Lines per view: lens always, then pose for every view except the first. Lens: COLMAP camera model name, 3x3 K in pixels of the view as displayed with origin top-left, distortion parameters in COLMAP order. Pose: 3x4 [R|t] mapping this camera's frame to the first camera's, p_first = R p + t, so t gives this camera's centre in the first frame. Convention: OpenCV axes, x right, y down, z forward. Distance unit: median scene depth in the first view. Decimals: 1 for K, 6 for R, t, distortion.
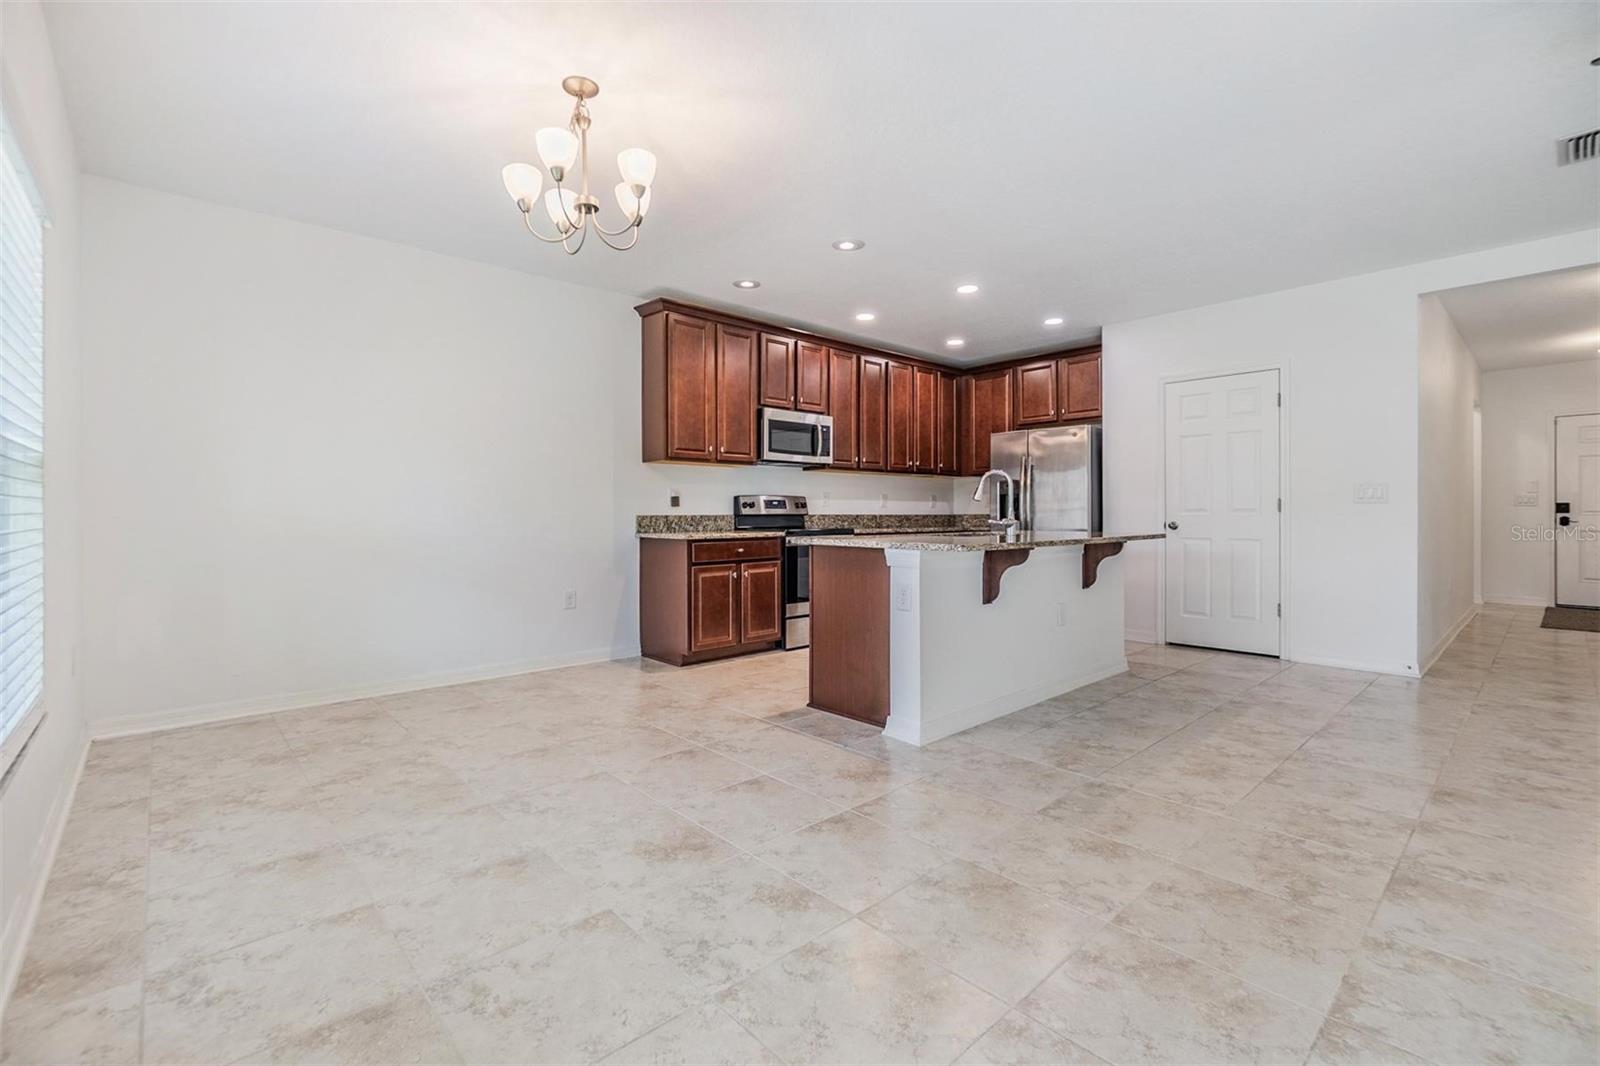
lens RADIAL K [[695.2, 0, 800.7], [0, 695.2, 516.0], [0, 0, 1]] dist [-0.002780, -0.000131]
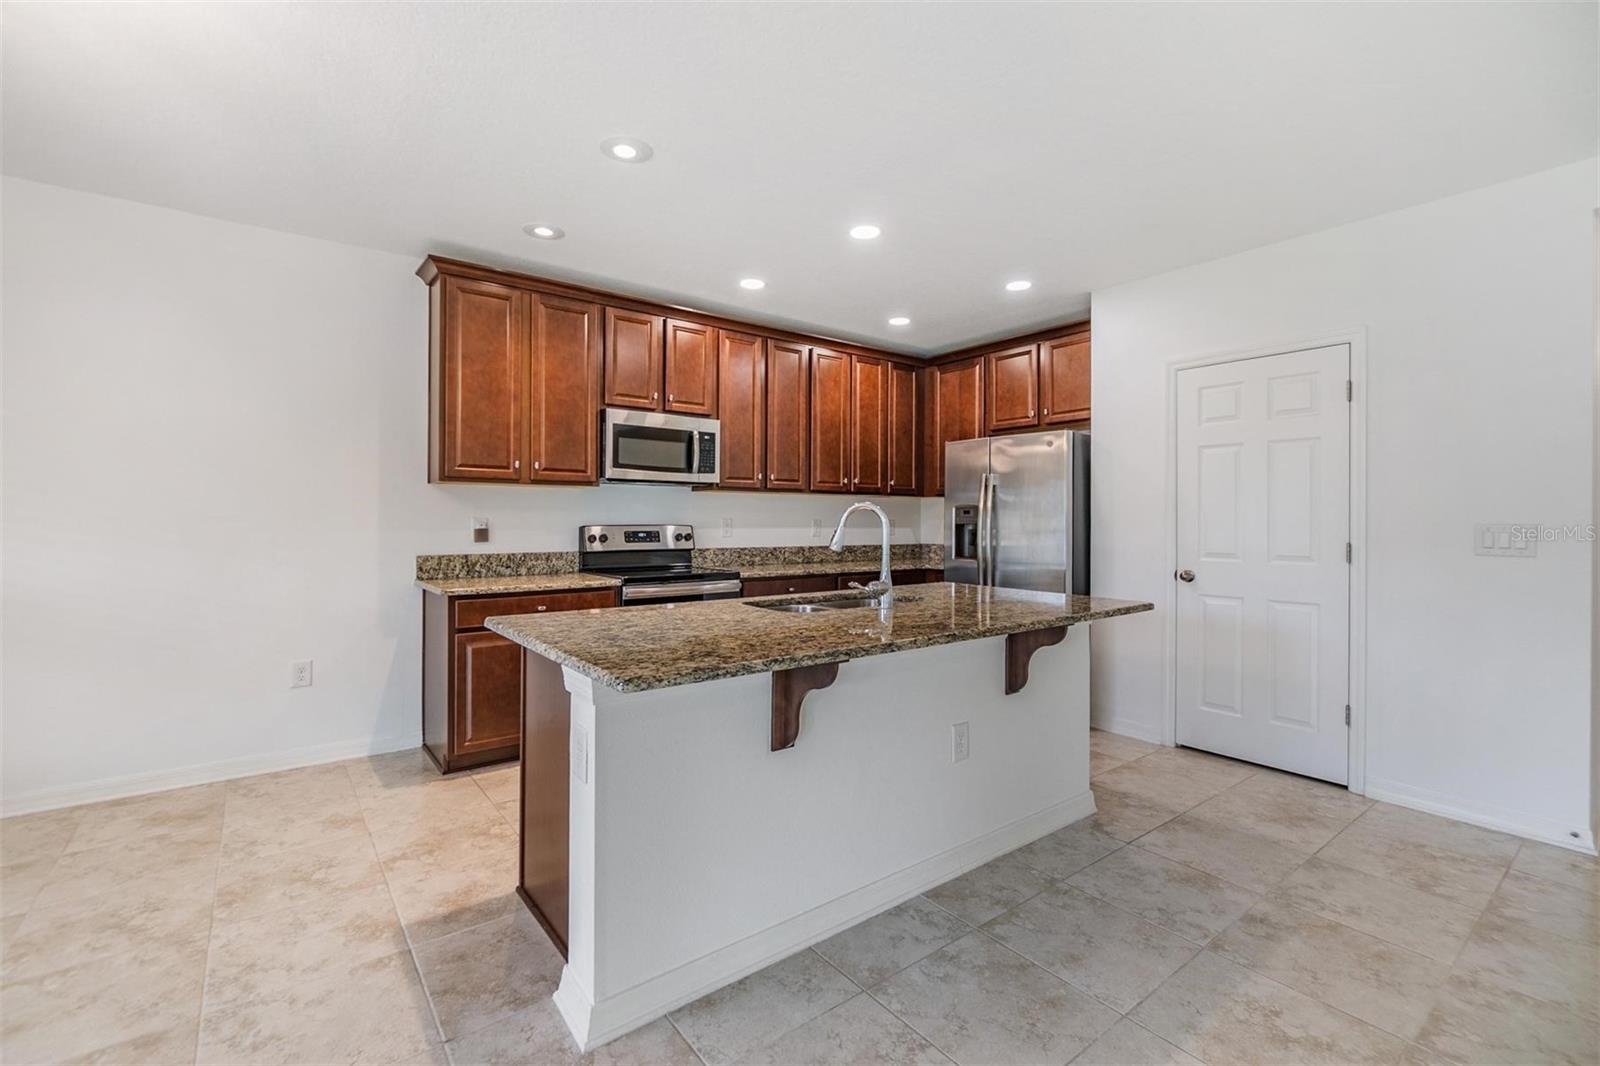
lens RADIAL K [[695.4, 0, 797.5], [0, 695.4, 520.0], [0, 0, 1]] dist [-0.003217, -0.000163]
pose [[0.996358, 0.007206, -0.084963, 0.224792], [-0.007549, 0.999965, -0.003707, -0.038451], [0.084933, 0.004334, 0.996377, 0.302045]]
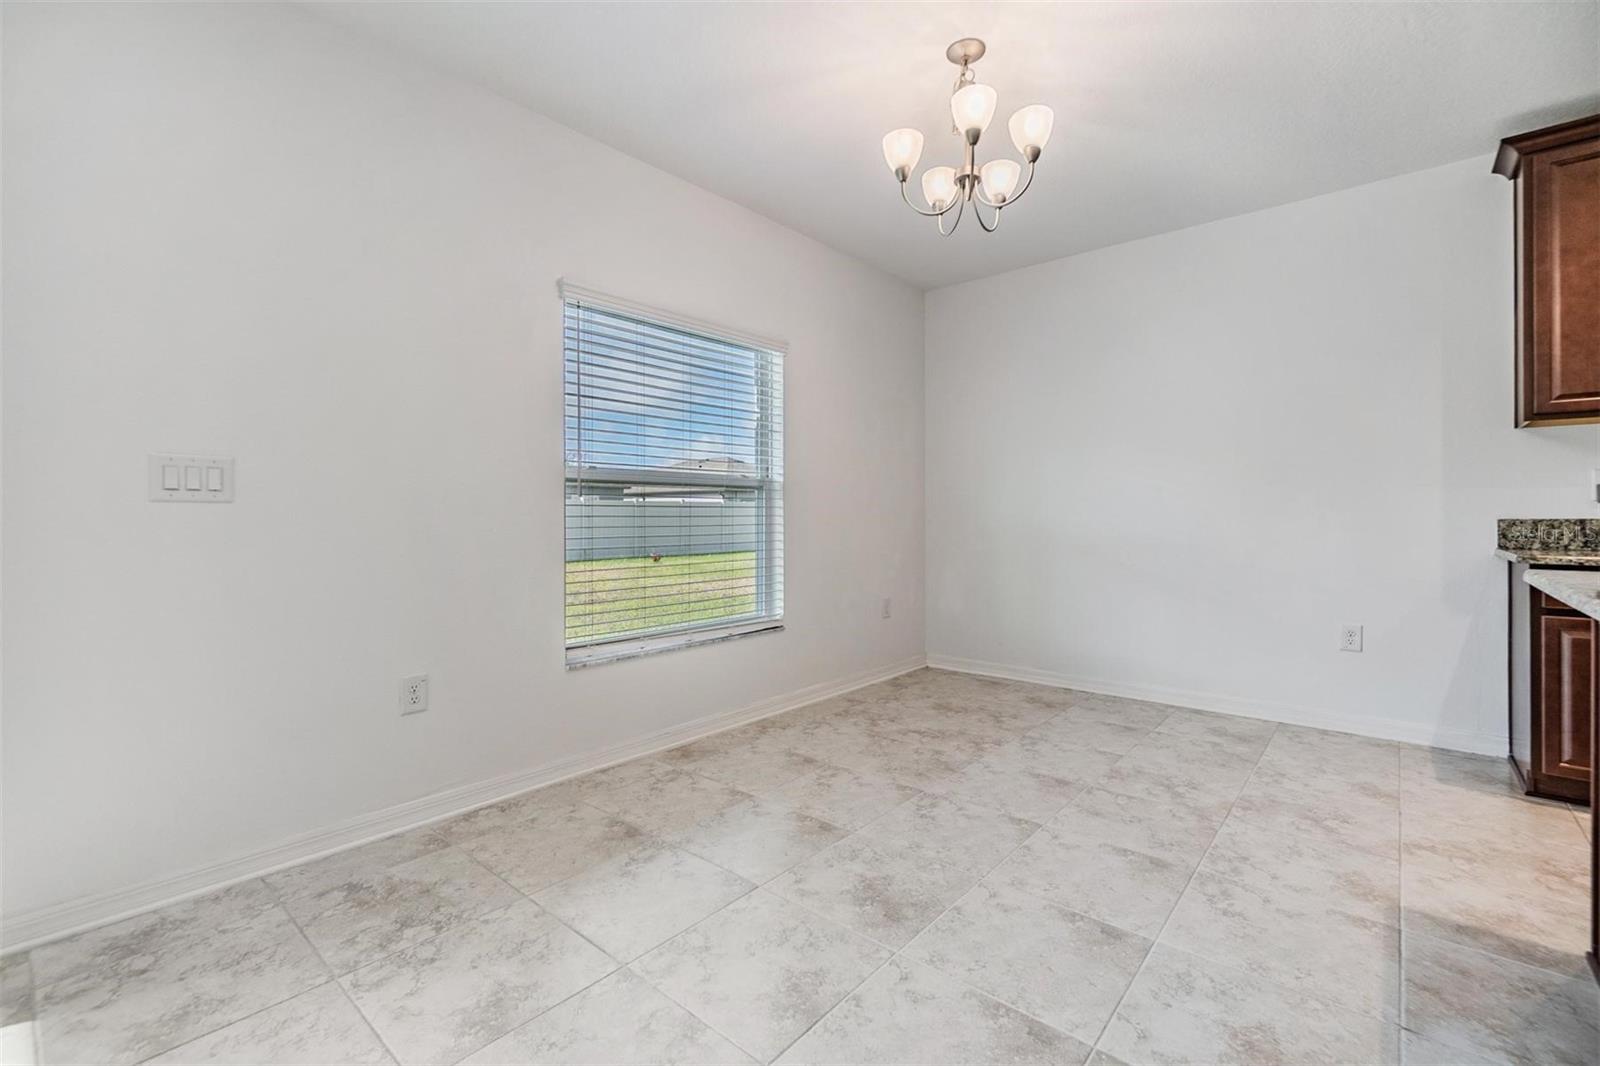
lens RADIAL K [[705.0, 0, 793.8], [0, 705.0, 513.3], [0, 0, 1]] dist [-0.002719, 0.000326]
pose [[0.114730, -0.002261, -0.993394, 0.288914], [-0.004435, 0.999986, -0.002788, -0.001411], [0.993387, 0.004726, 0.114718, 0.332735]]
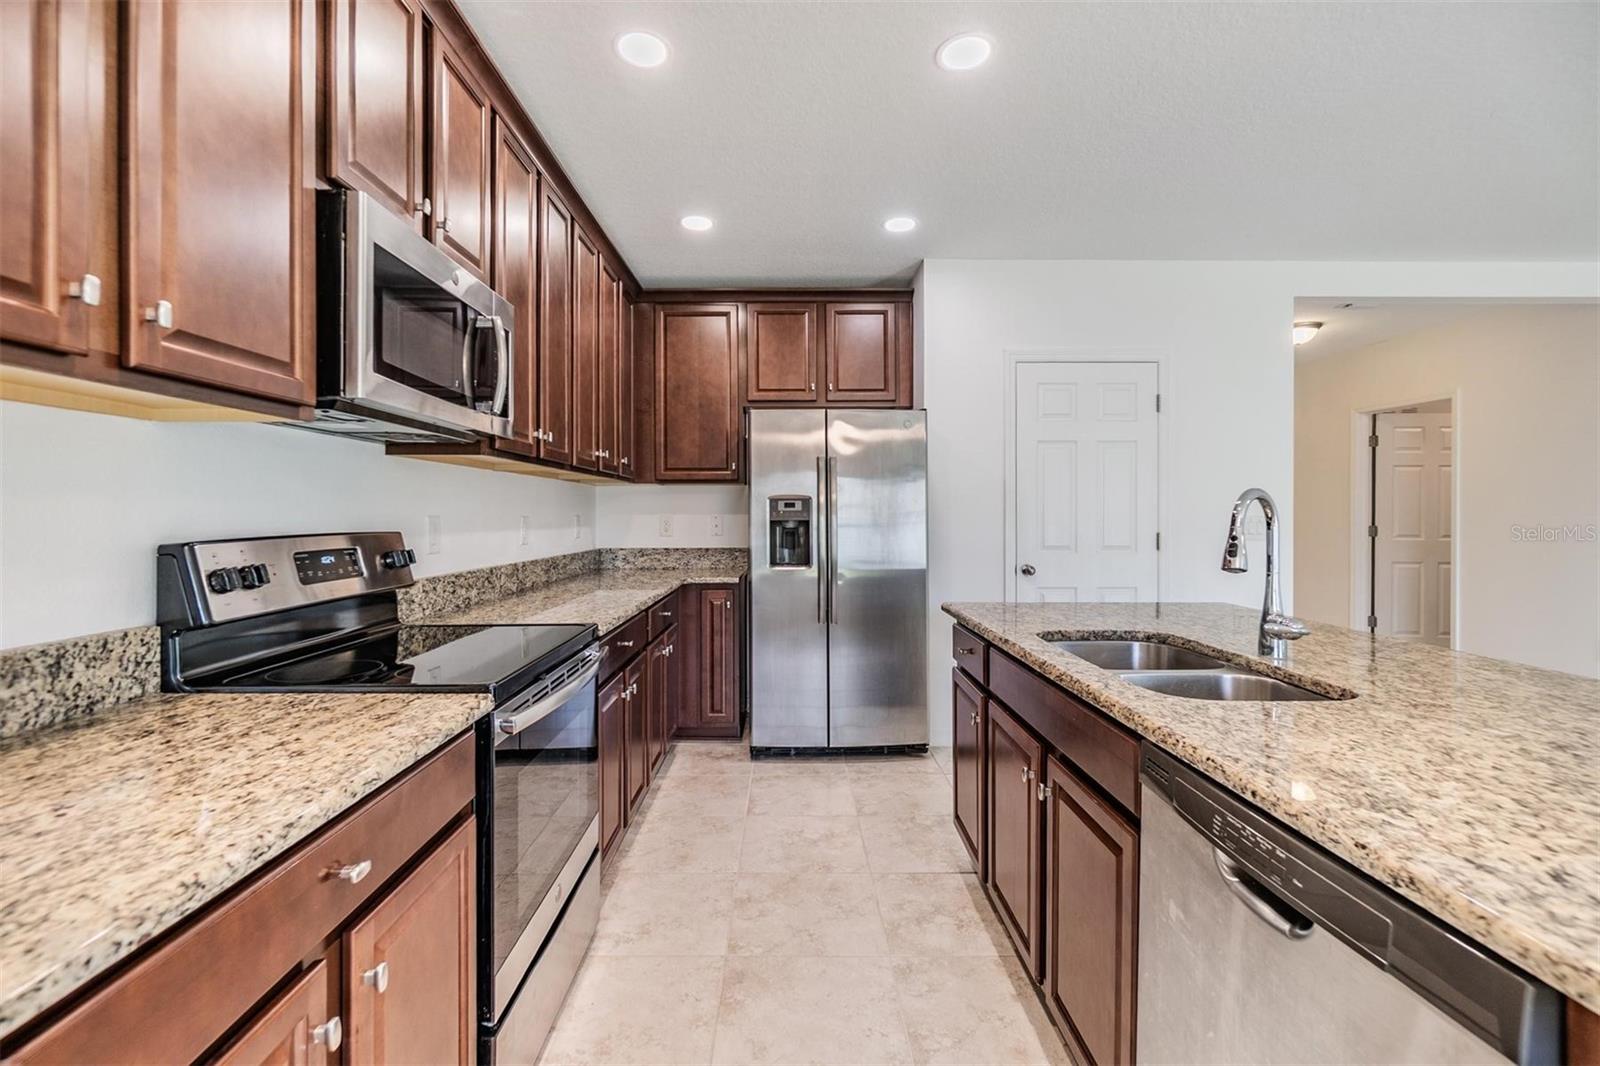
lens RADIAL K [[695.4, 0, 797.5], [0, 695.4, 520.0], [0, 0, 1]] dist [-0.003217, -0.000163]
pose [[0.671103, -0.004706, 0.741349, -0.137559], [0.002035, 0.999988, 0.004506, -0.041605], [-0.741362, -0.001515, 0.671104, 0.762549]]
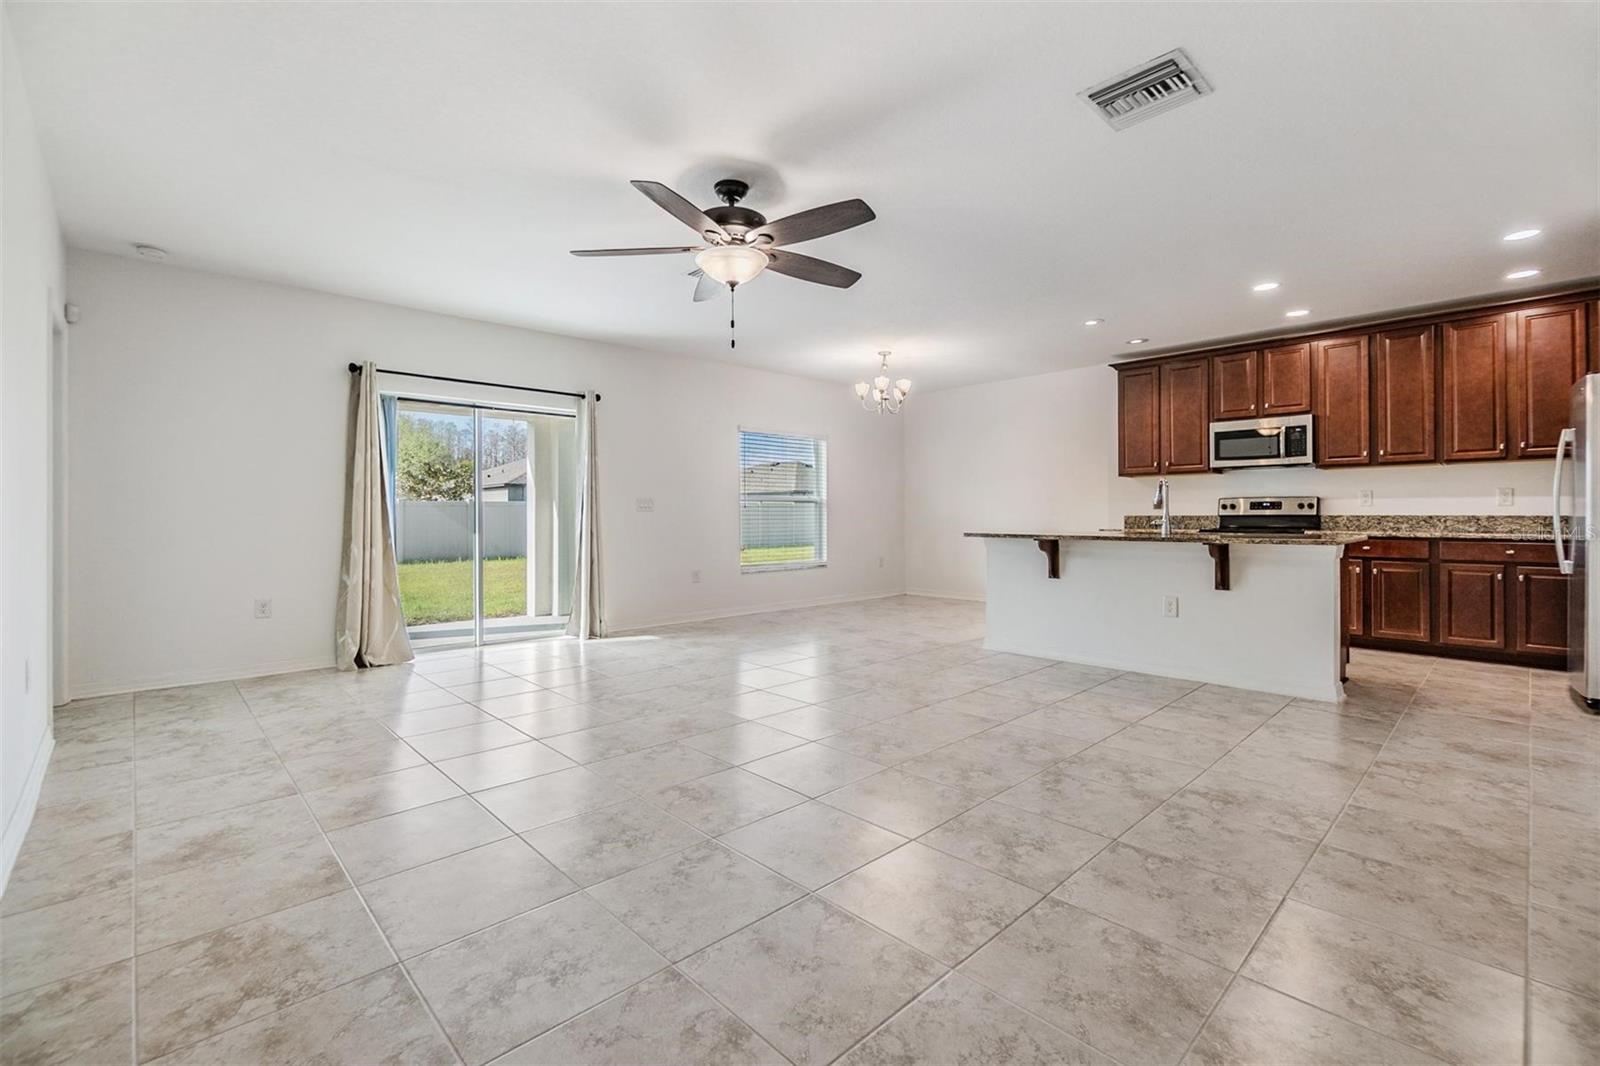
lens RADIAL K [[702.4, 0, 798.7], [0, 702.4, 512.1], [0, 0, 1]] dist [-0.001169, 0.000740]
pose [[0.022520, -0.002128, -0.999744, 1.167554], [-0.001745, 0.999996, -0.002168, -0.003806], [0.999745, 0.001793, 0.022516, 0.304510]]
